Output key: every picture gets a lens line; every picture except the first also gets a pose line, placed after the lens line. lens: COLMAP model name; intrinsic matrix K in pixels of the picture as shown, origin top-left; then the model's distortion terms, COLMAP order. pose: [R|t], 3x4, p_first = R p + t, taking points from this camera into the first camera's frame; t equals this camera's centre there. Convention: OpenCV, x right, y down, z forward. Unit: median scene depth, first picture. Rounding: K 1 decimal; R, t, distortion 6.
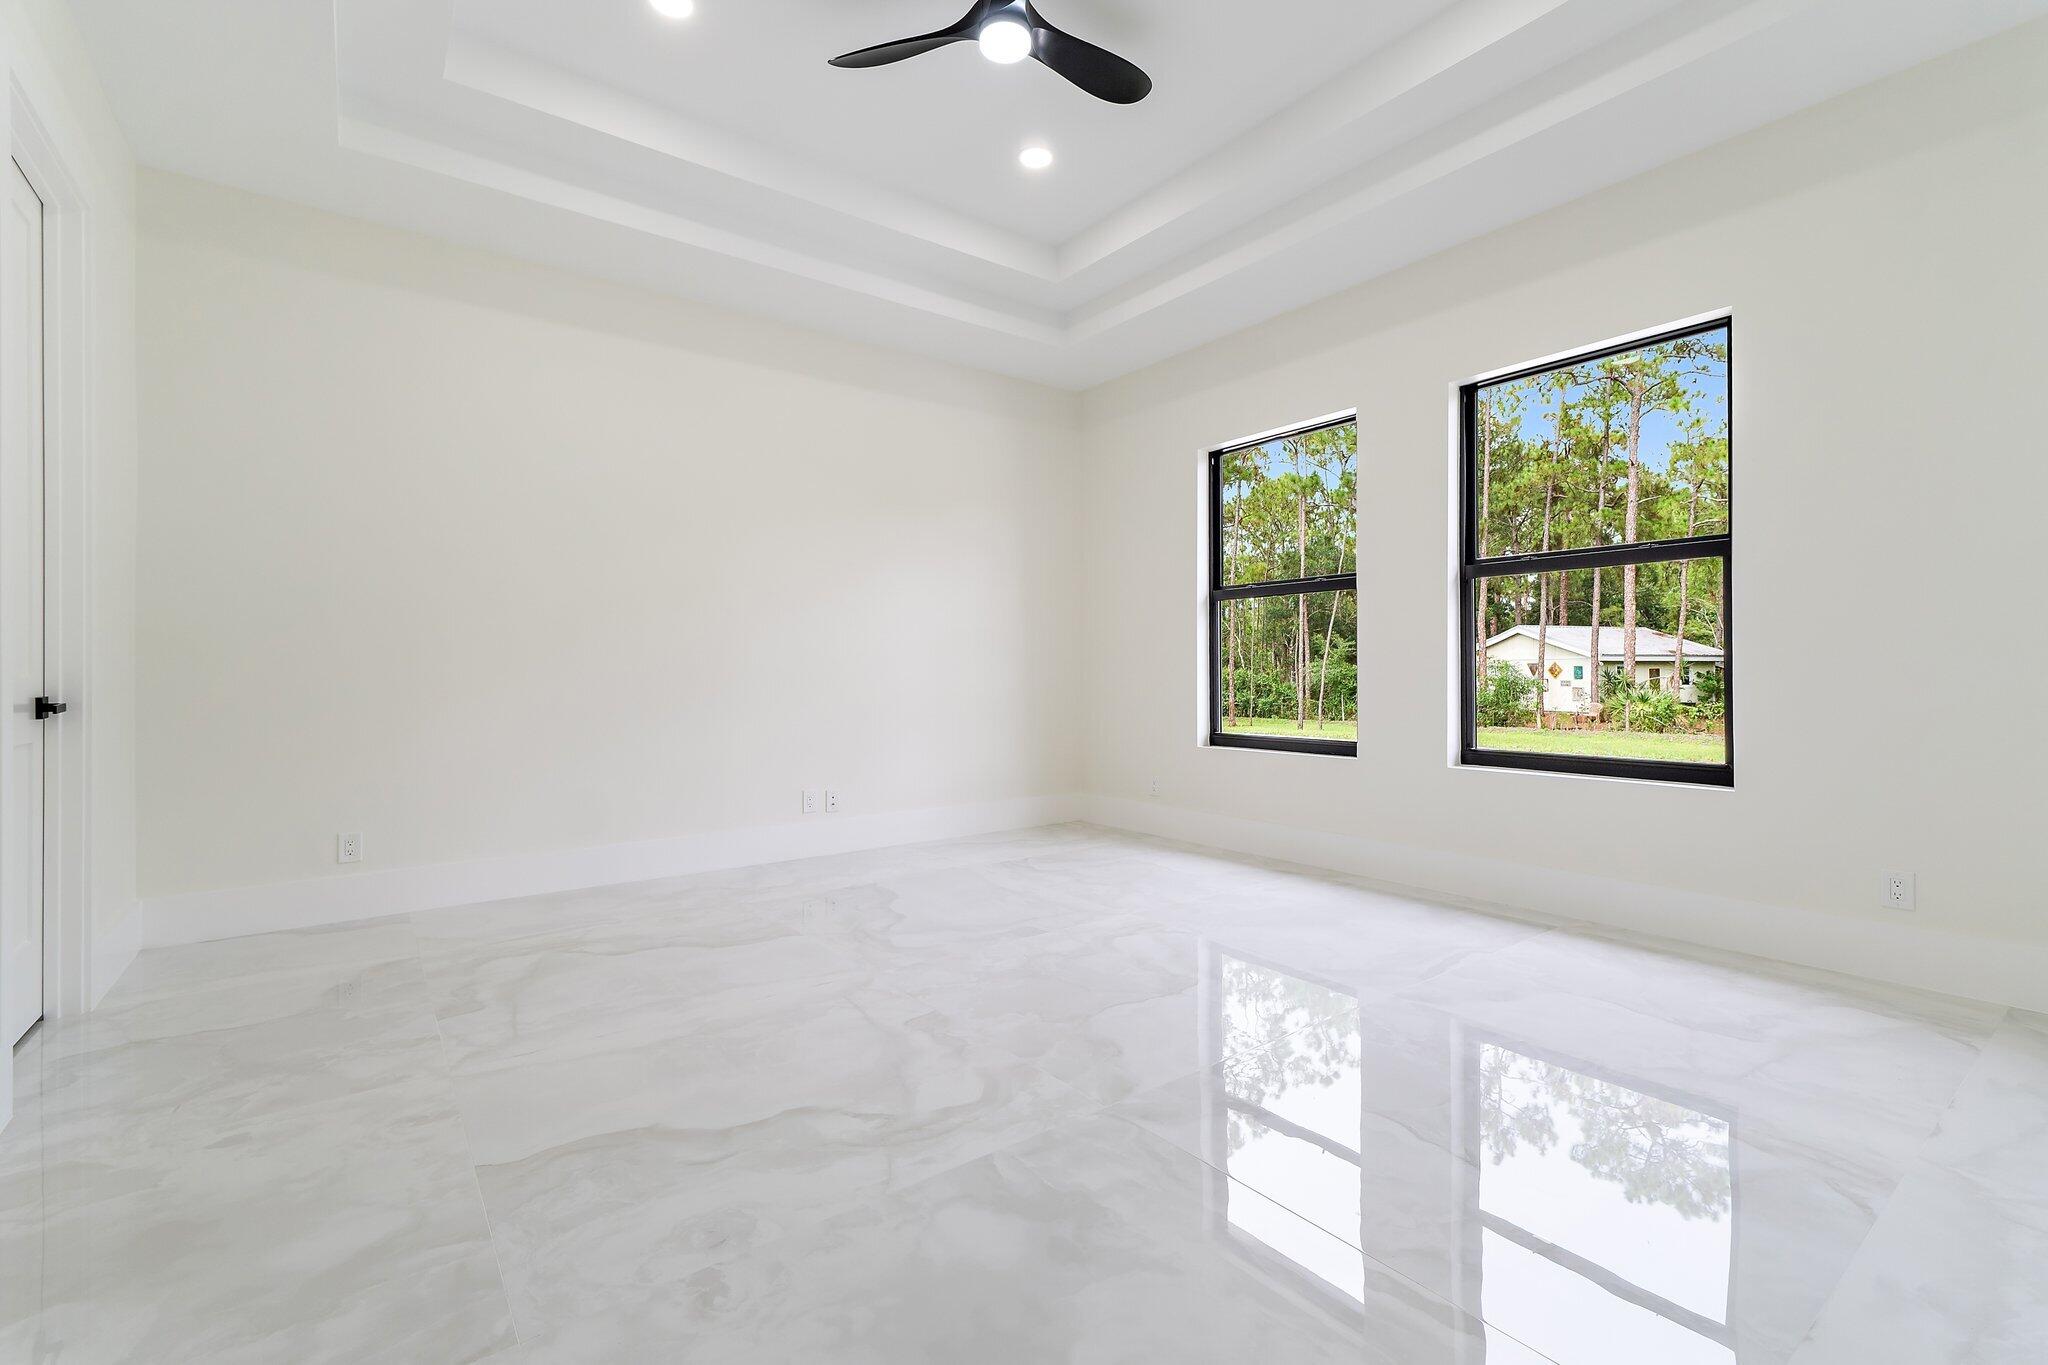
lens RADIAL K [[883.6, 0, 1025.1], [0, 883.6, 646.9], [0, 0, 1]] dist [0.002426, 0.000141]
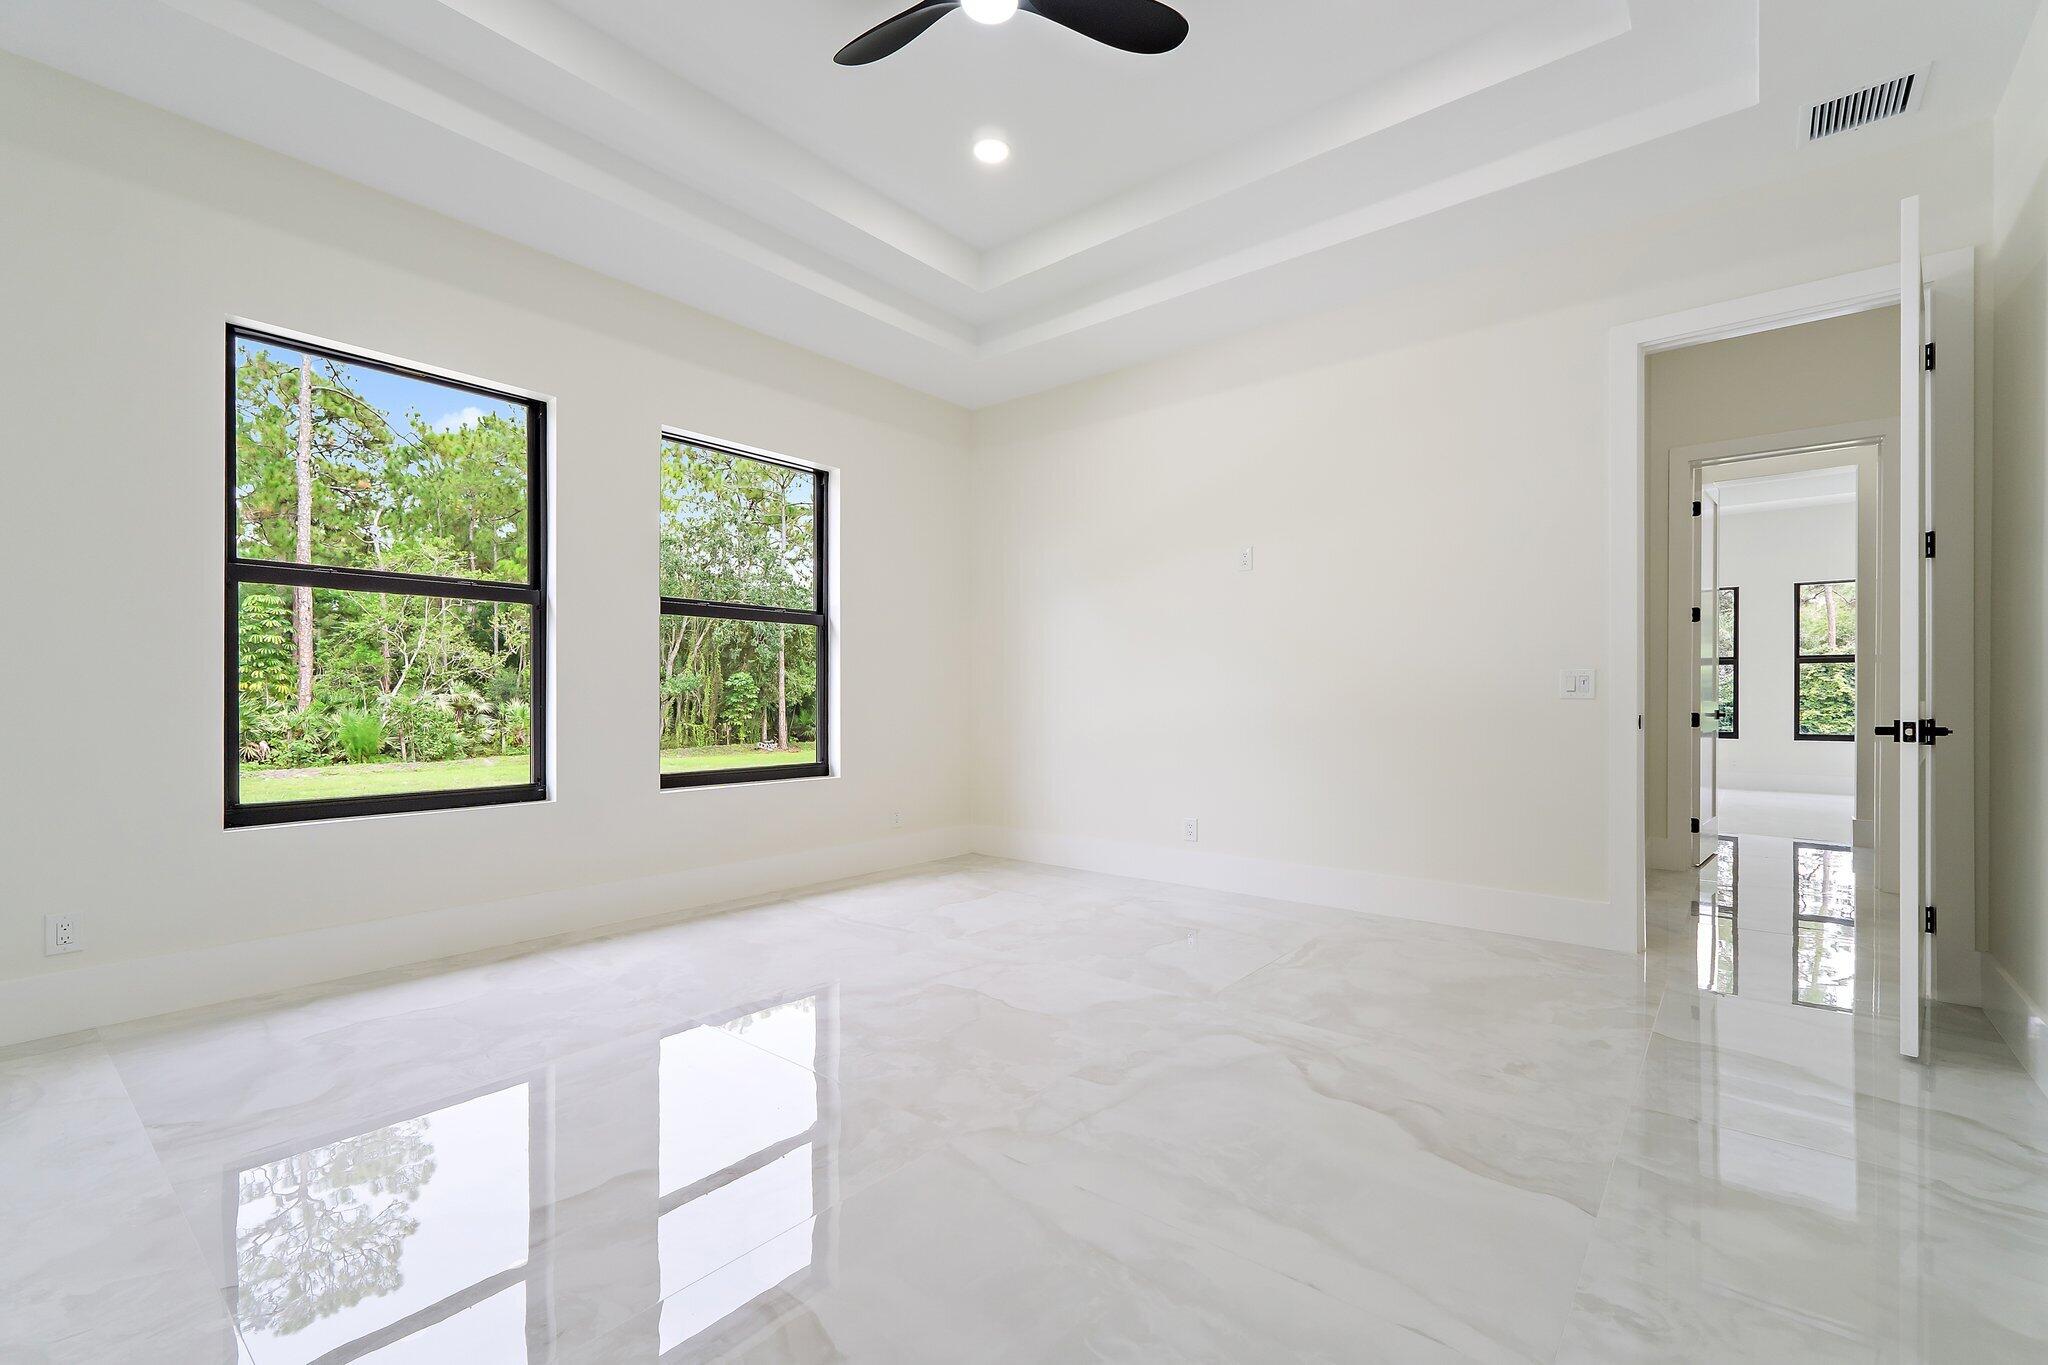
lens RADIAL K [[864.2, 0, 1036.1], [0, 864.2, 694.8], [0, 0, 1]] dist [-0.000657, 0.000100]
pose [[-0.224439, 0.009630, 0.974441, -0.885875], [-0.026072, 0.999534, -0.015883, 0.033914], [-0.974139, -0.028970, -0.224083, 1.147780]]
